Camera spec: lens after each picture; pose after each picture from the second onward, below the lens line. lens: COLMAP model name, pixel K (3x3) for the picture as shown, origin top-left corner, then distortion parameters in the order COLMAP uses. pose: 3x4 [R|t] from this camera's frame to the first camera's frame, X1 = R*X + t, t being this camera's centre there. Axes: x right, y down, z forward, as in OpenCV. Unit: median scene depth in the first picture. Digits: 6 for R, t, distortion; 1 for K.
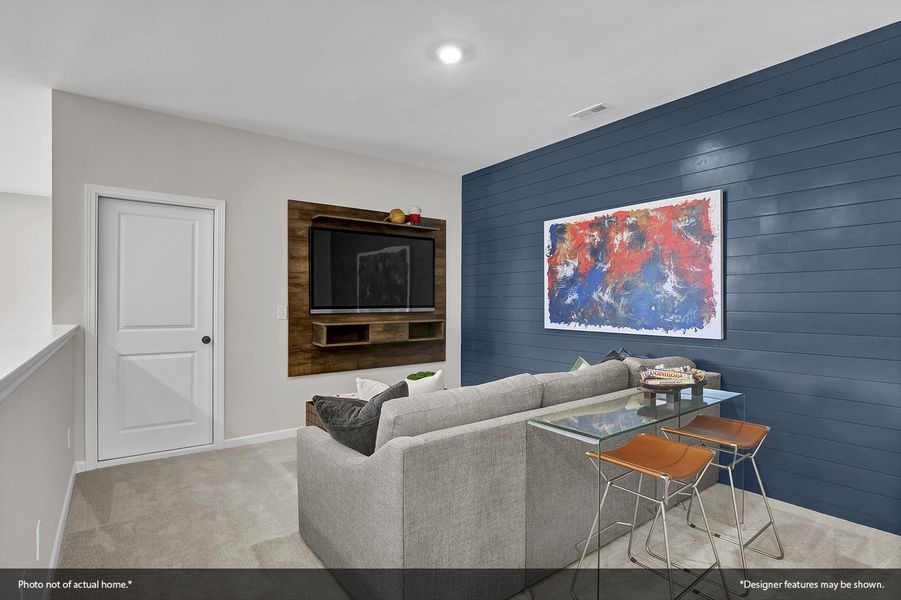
lens RADIAL K [[443.1, 0, 449.9], [0, 443.1, 299.8], [0, 0, 1]] dist [-0.024753, -0.000902]
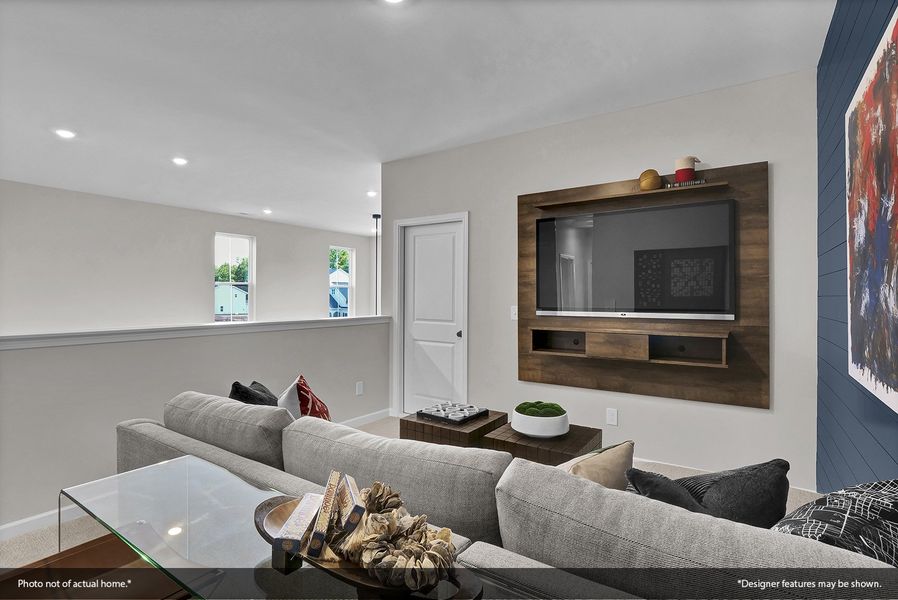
lens RADIAL K [[441.6, 0, 449.6], [0, 441.6, 297.7], [0, 0, 1]] dist [-0.024753, -0.000902]
pose [[0.323699, 0.000264, -0.946160, 0.484302], [-0.003120, 0.999995, -0.000788, -0.003462], [0.946155, 0.003207, 0.323698, 0.538140]]
